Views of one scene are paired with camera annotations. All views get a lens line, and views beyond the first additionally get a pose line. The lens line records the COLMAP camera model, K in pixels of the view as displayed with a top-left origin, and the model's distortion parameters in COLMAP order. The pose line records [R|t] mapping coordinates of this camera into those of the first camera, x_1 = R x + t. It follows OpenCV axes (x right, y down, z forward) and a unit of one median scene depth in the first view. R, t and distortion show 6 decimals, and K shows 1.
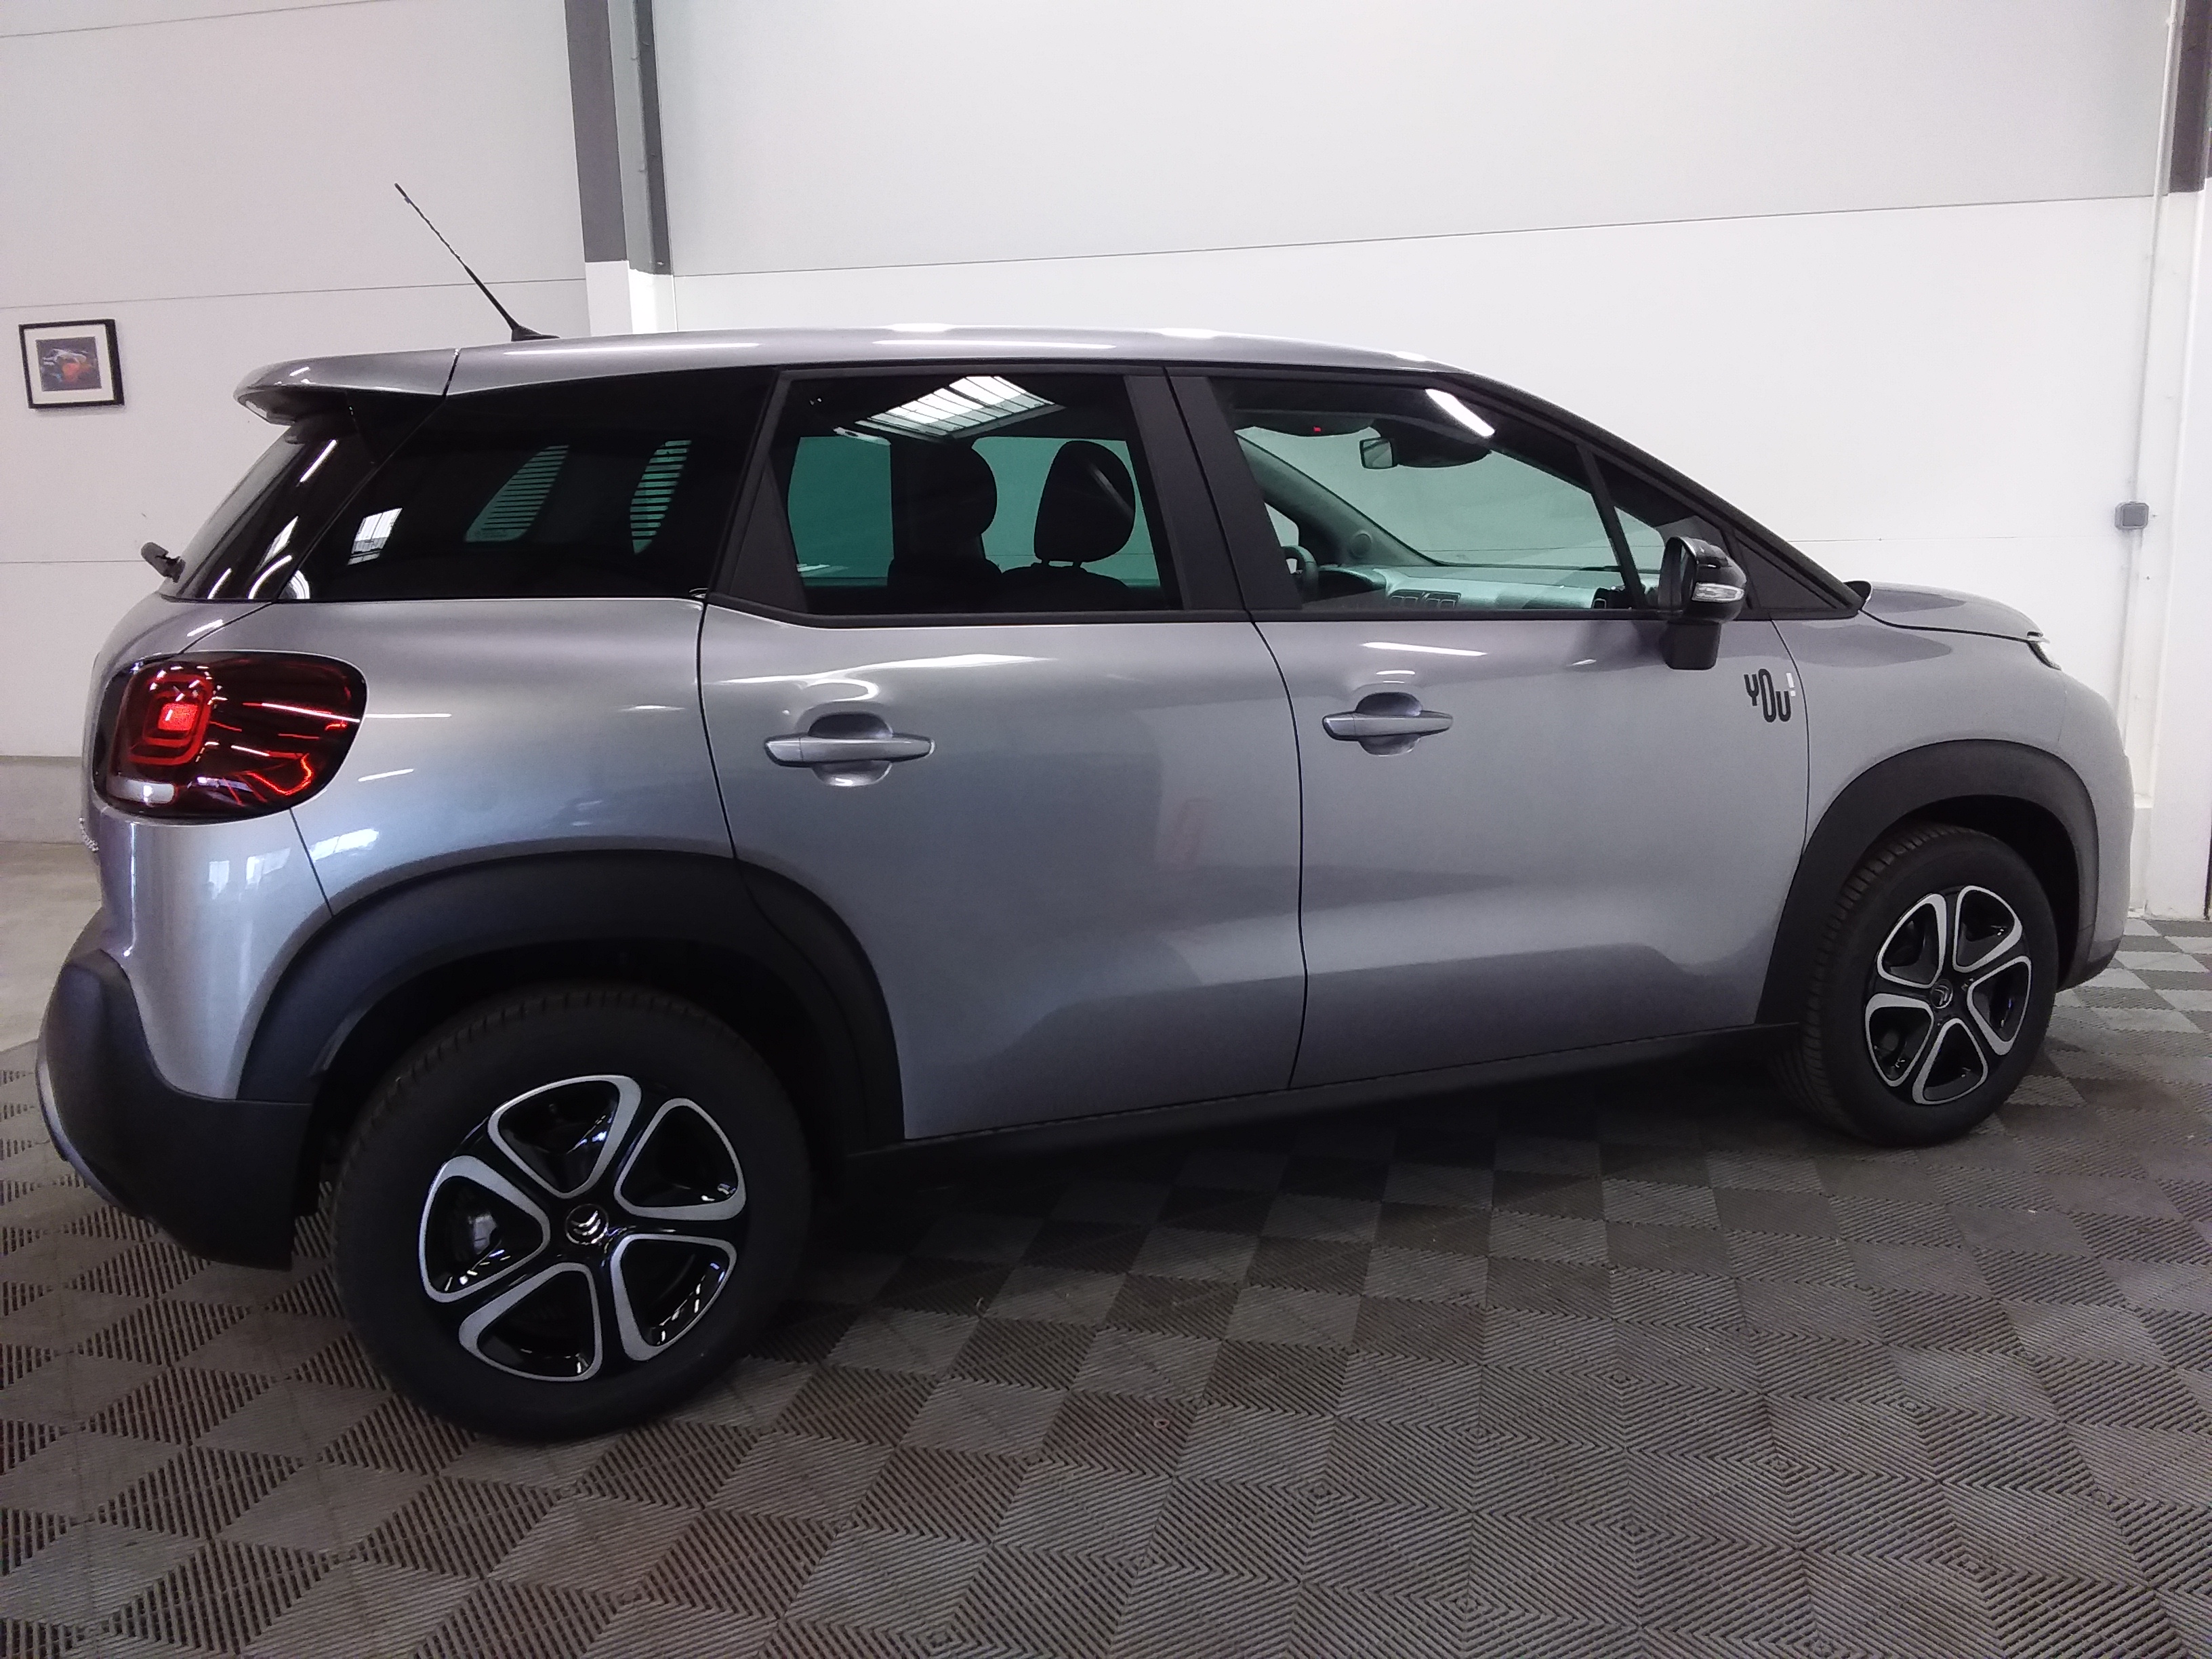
lens RADIAL K [[1773.4, 0, 1107.7], [0, 1773.4, 824.8], [0, 0, 1]] dist [0.101640, -0.160762]
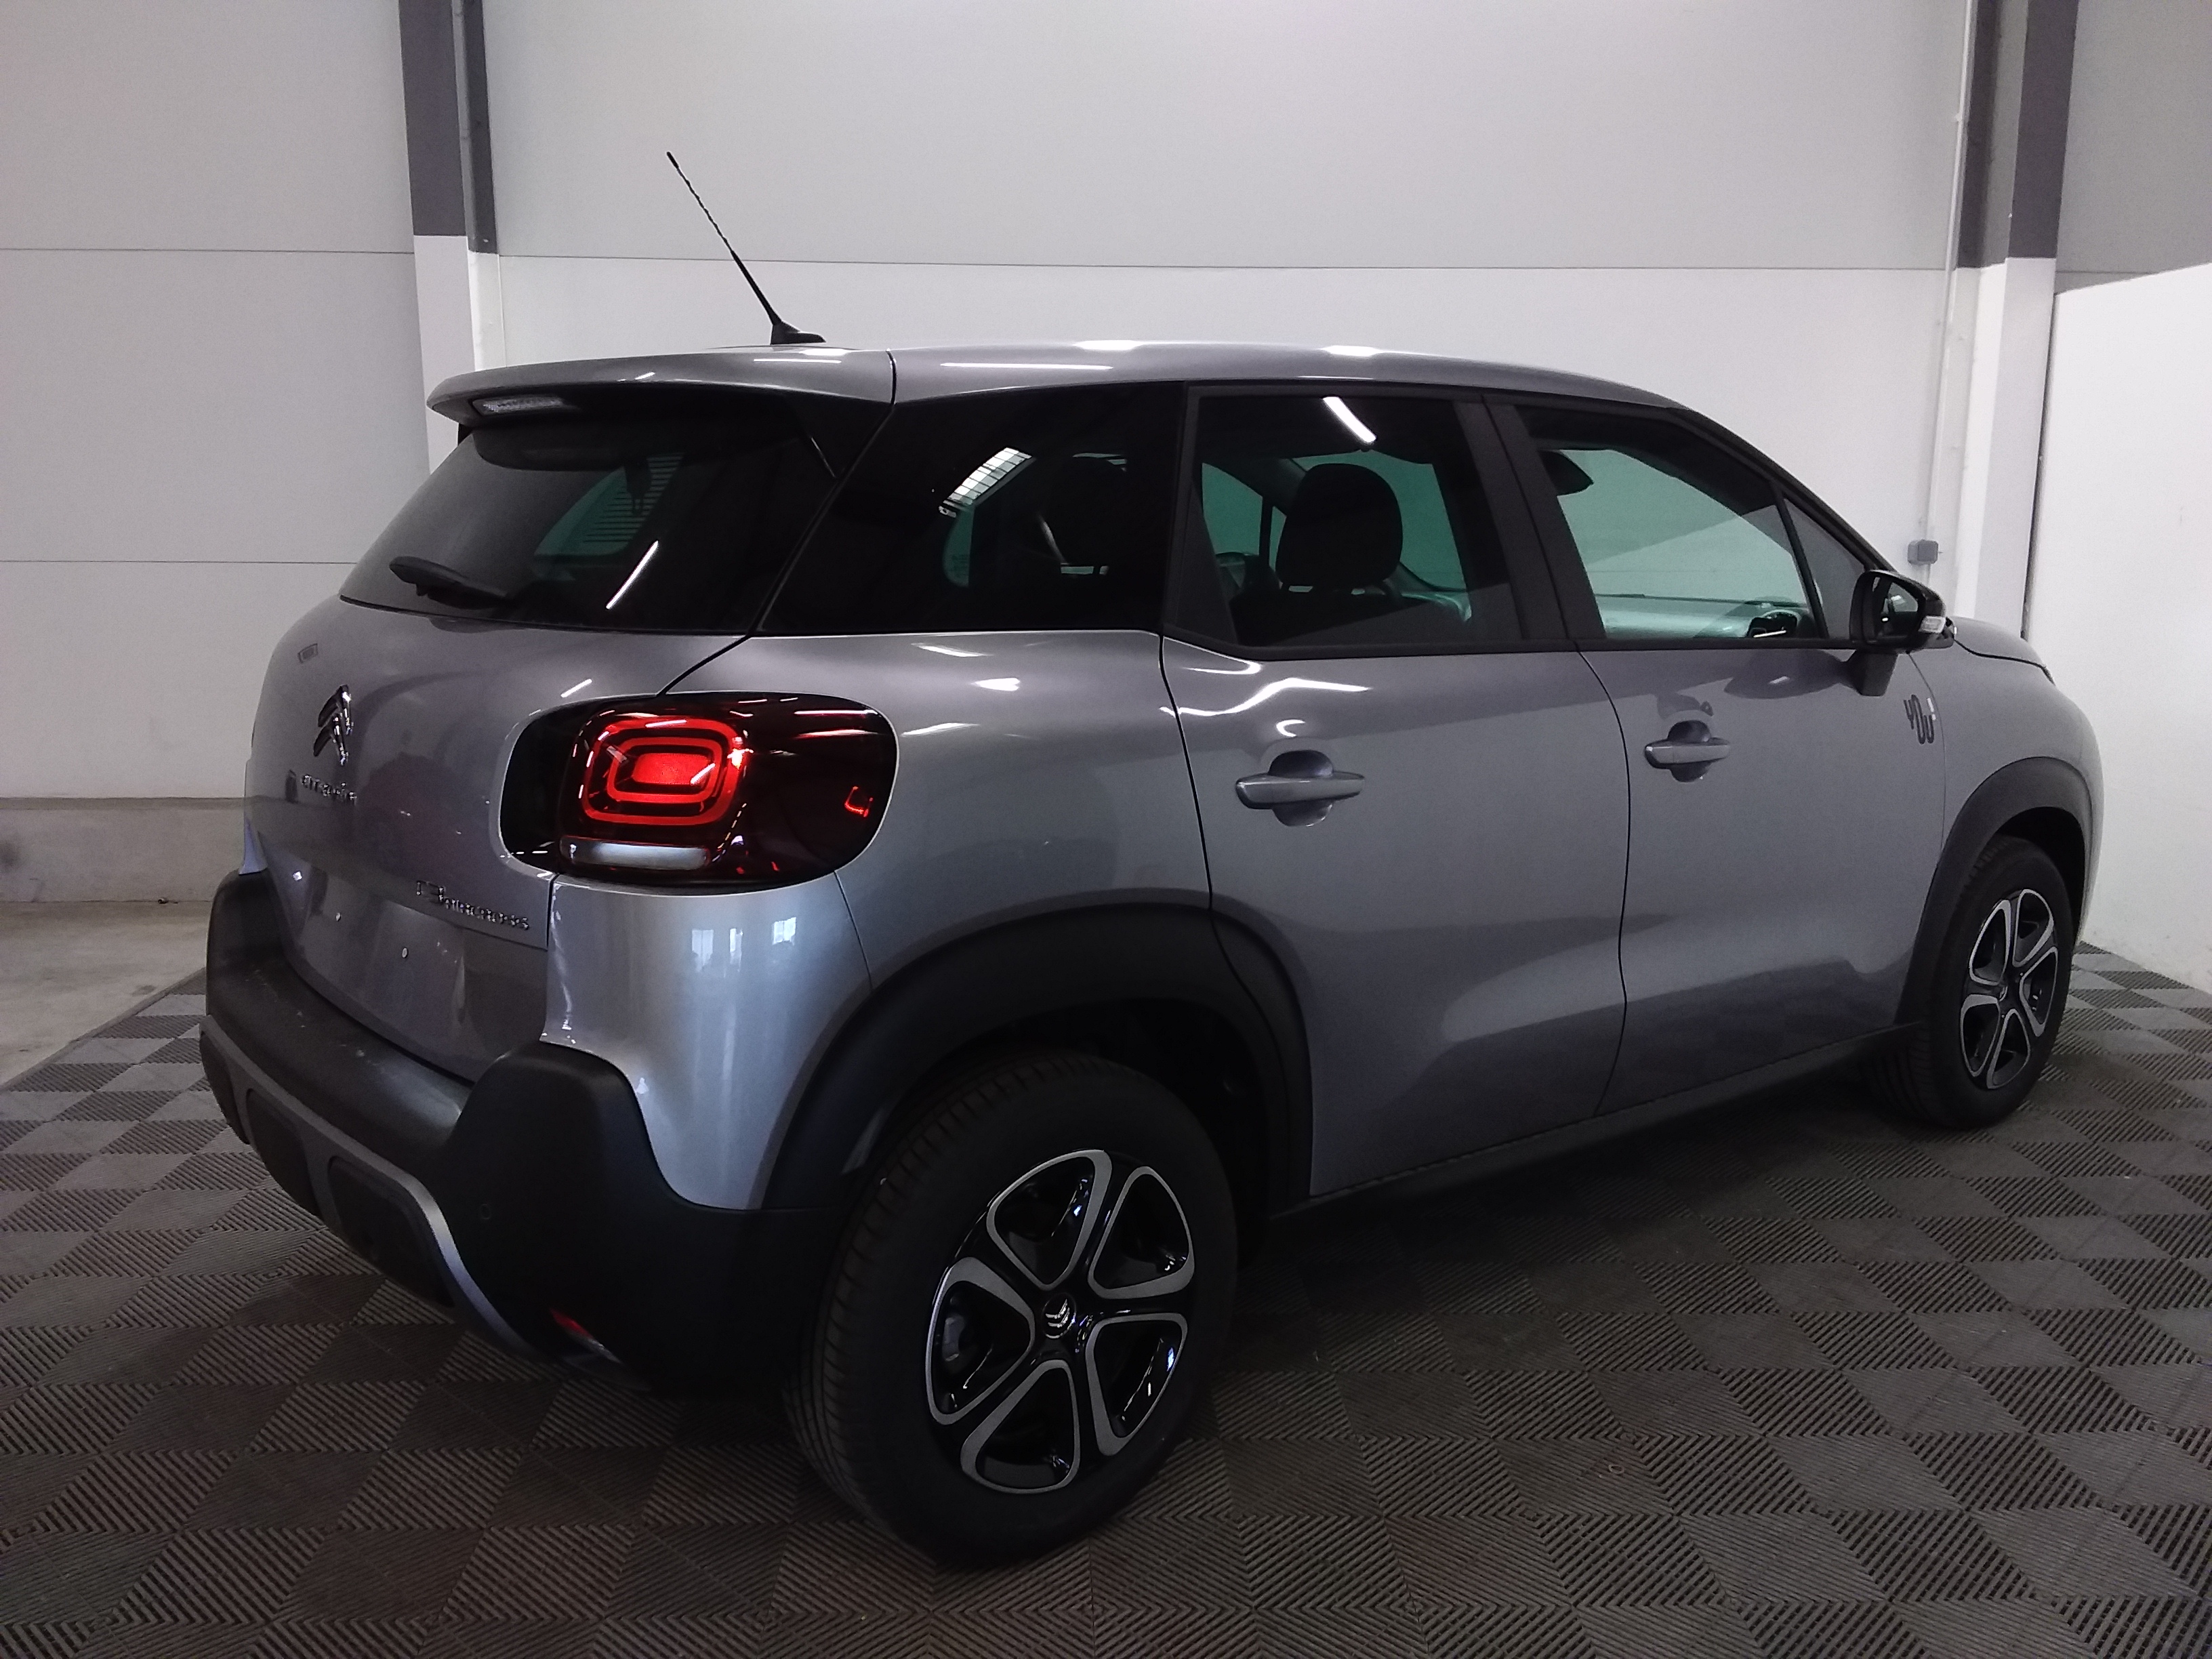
lens RADIAL K [[1801.5, 0, 1102.7], [0, 1801.5, 822.3], [0, 0, 1]] dist [0.082159, -0.138471]
pose [[0.962791, -0.023131, 0.269255, -0.407756], [0.025627, 0.999655, -0.005757, -0.017236], [-0.269029, 0.012443, 0.963052, 0.083120]]
